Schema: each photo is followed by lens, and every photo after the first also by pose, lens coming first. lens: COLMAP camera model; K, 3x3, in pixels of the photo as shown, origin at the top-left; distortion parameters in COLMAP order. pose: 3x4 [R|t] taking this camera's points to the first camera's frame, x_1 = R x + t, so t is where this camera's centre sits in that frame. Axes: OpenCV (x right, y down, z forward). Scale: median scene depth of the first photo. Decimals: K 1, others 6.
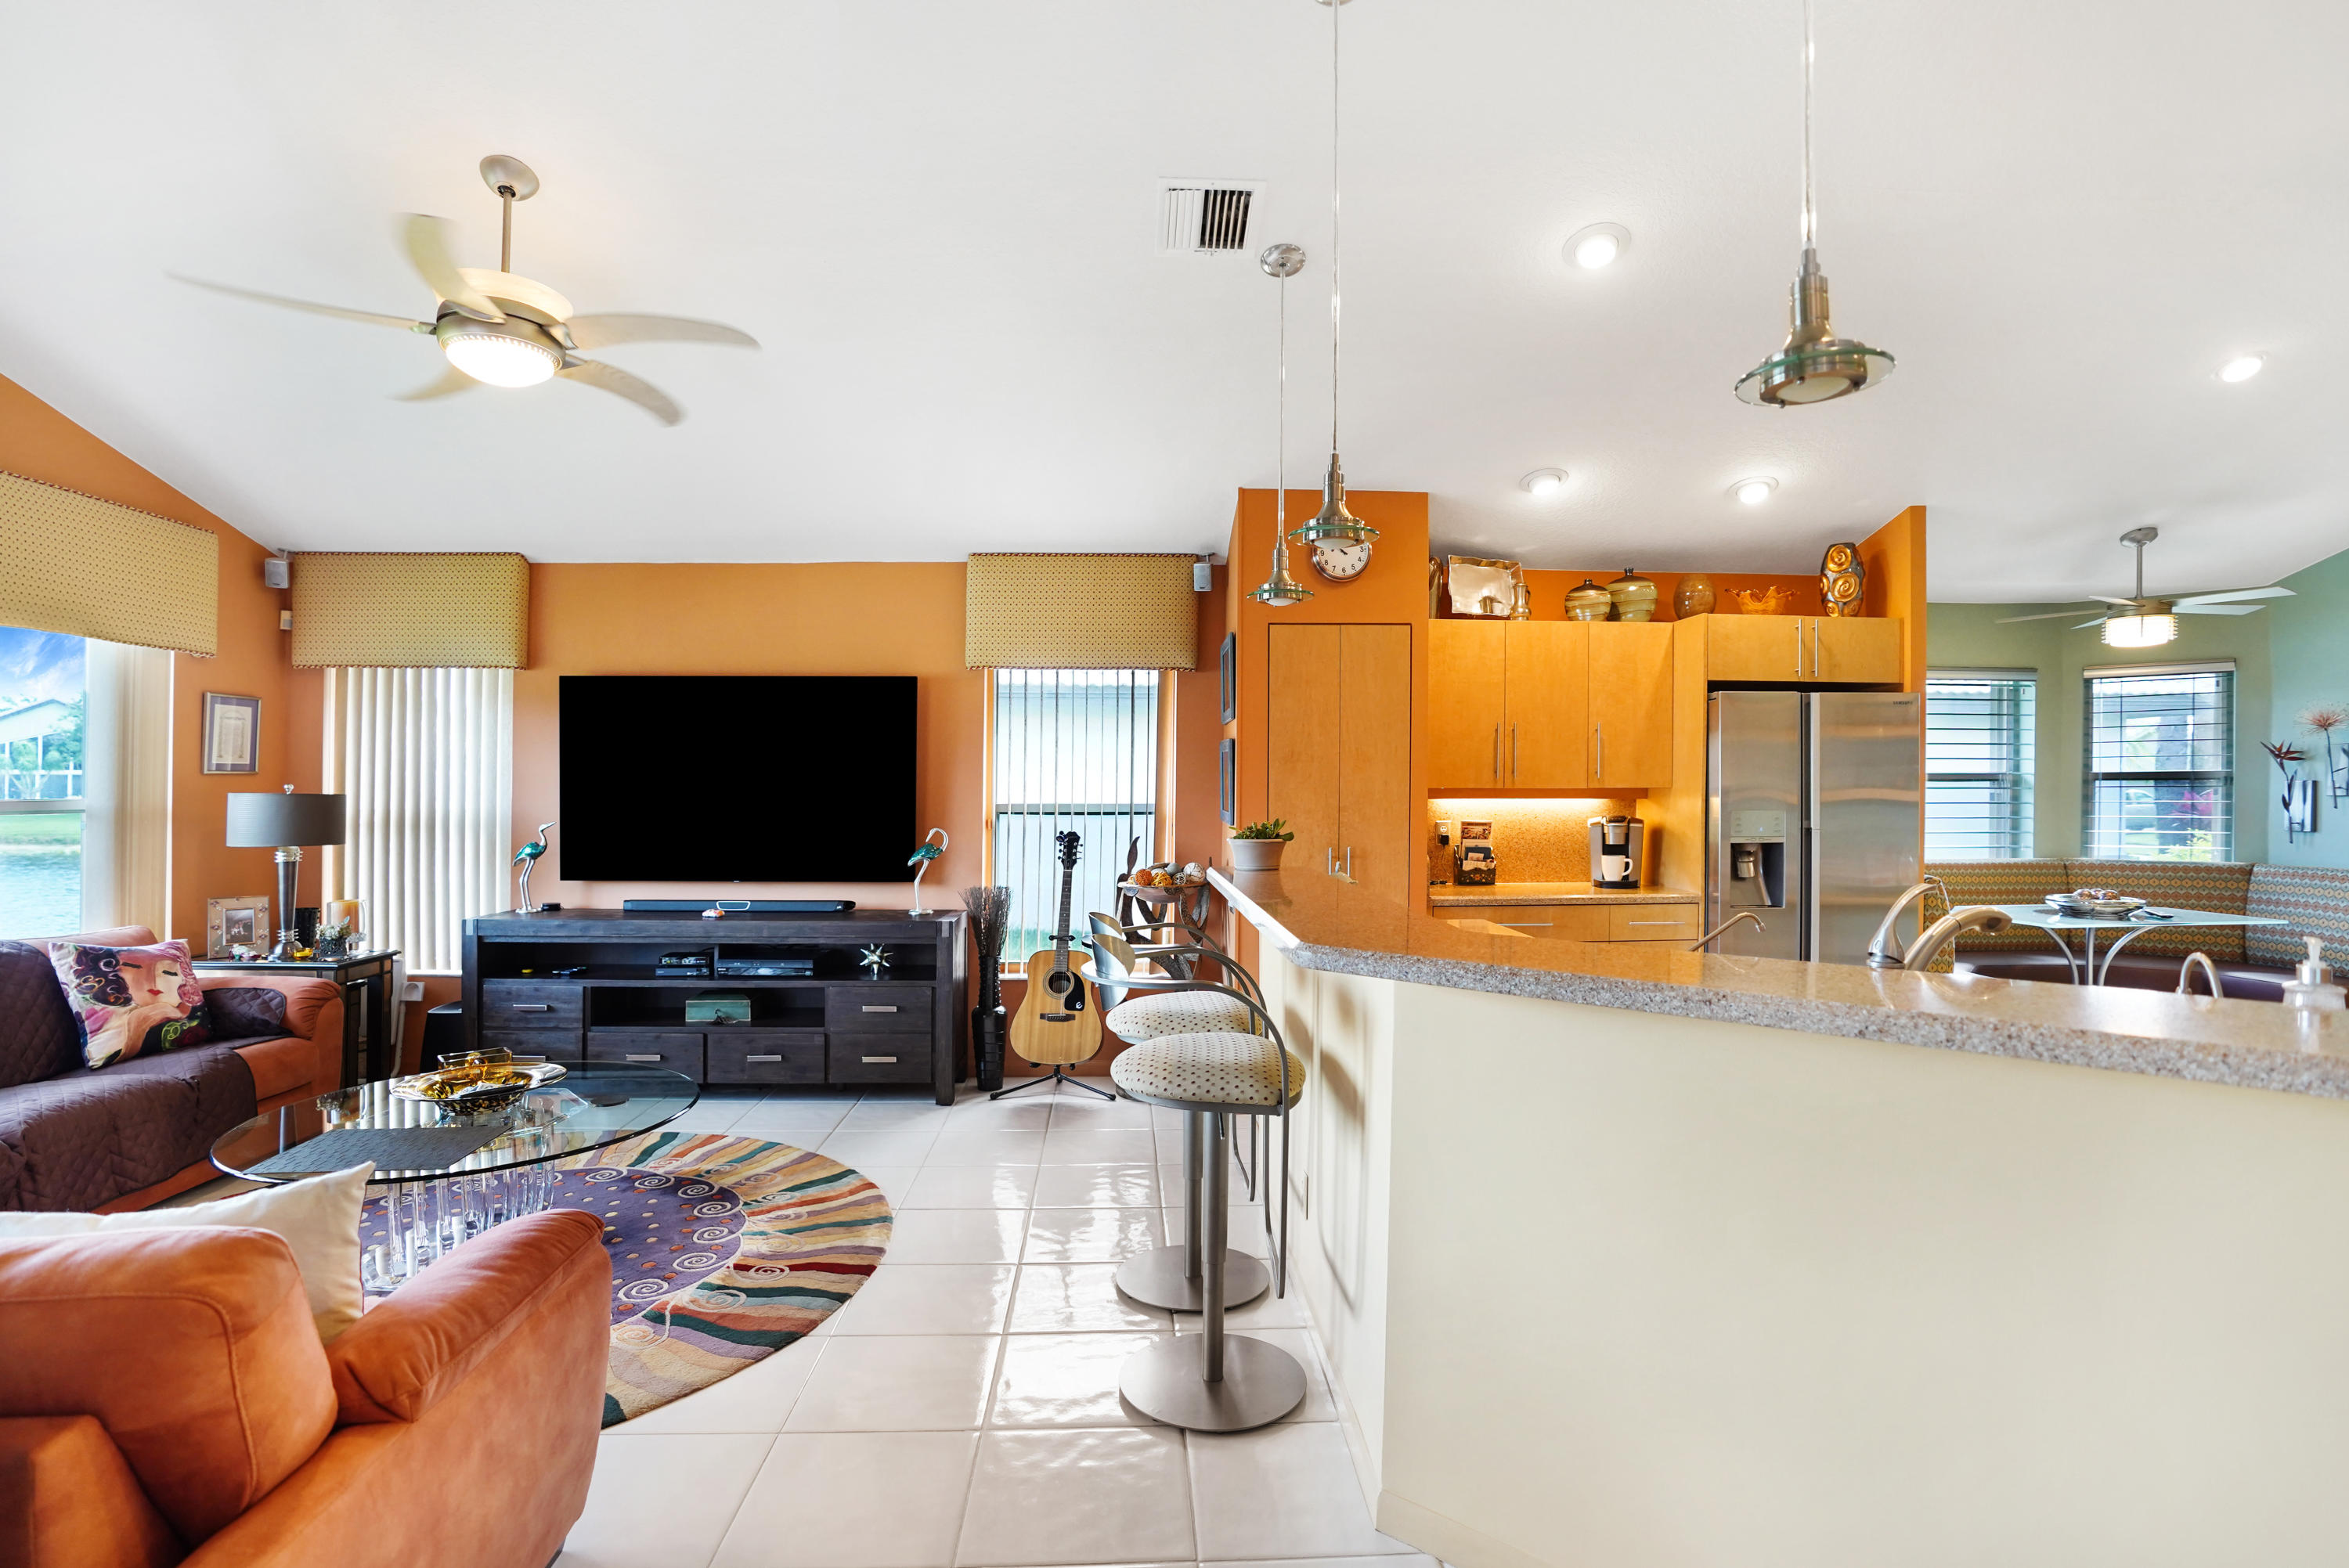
lens RADIAL K [[1134.7, 0, 1158.4], [0, 1134.7, 789.1], [0, 0, 1]] dist [-0.039010, 0.013259]
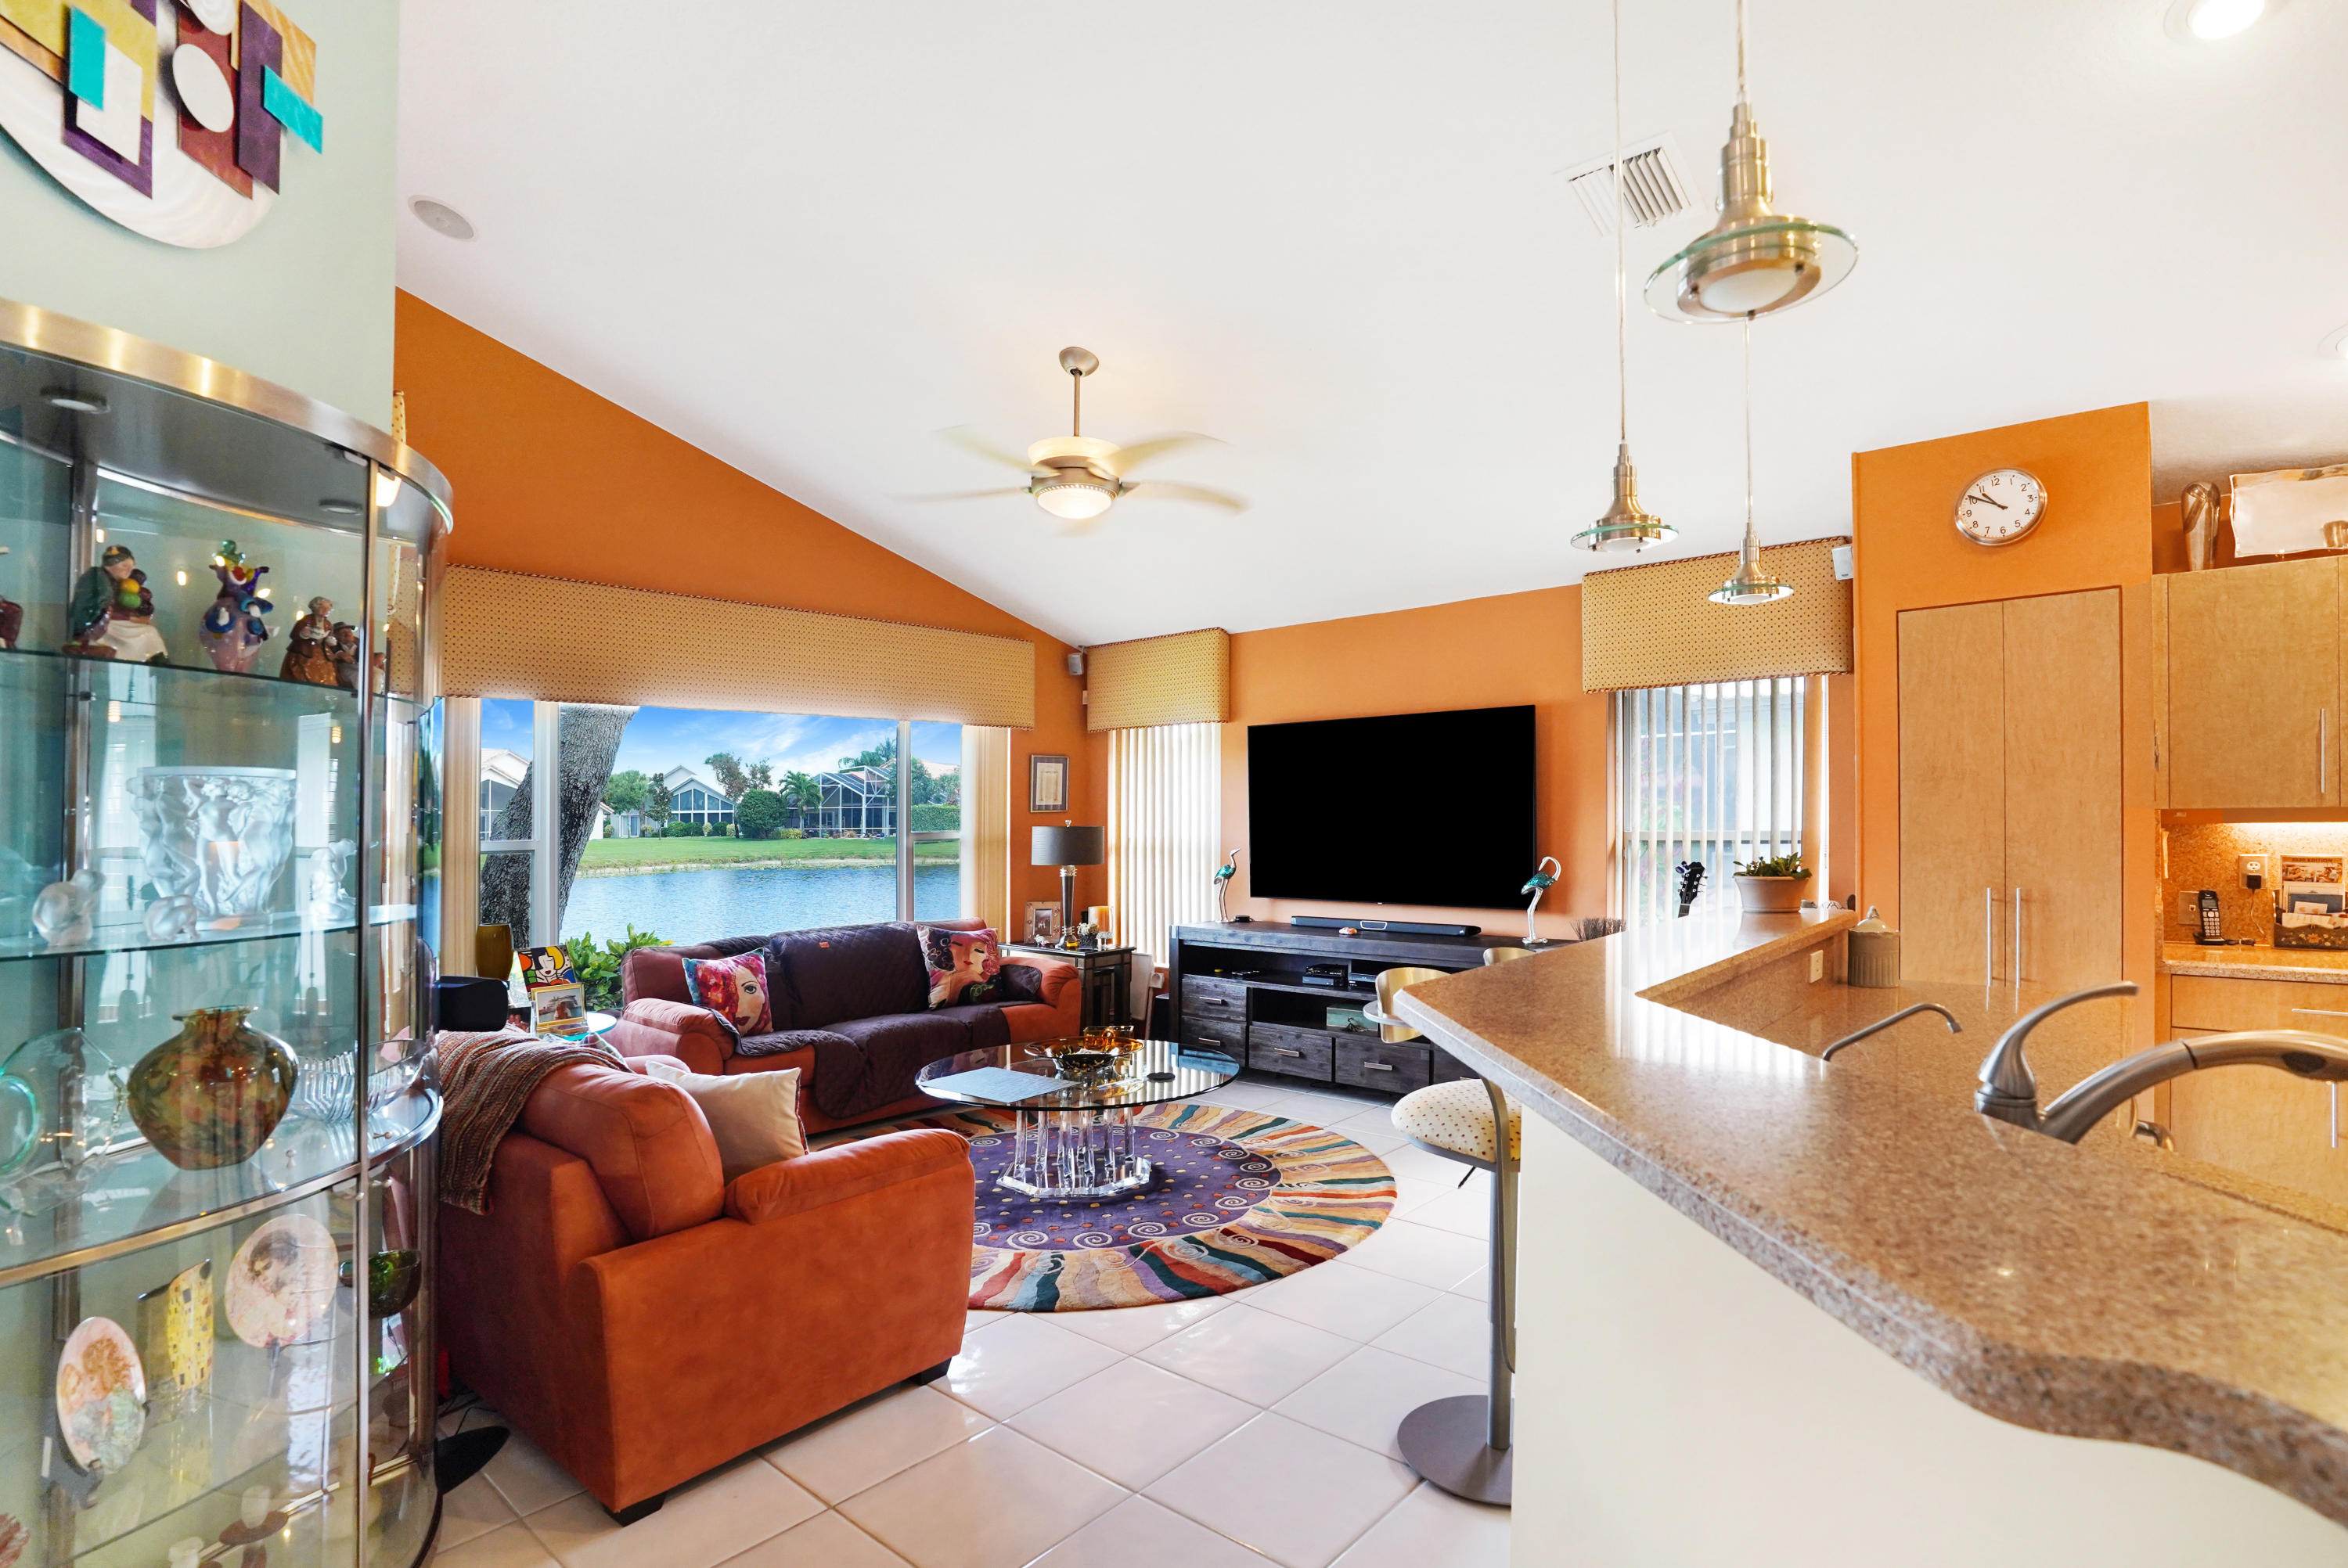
lens RADIAL K [[1134.2, 0, 1177.0], [0, 1134.2, 798.8], [0, 0, 1]] dist [-0.039010, 0.013259]
pose [[0.741093, -0.021207, -0.671068, 0.252536], [0.013600, 0.999770, -0.016575, -0.004665], [0.671265, 0.003157, 0.741211, 0.058722]]
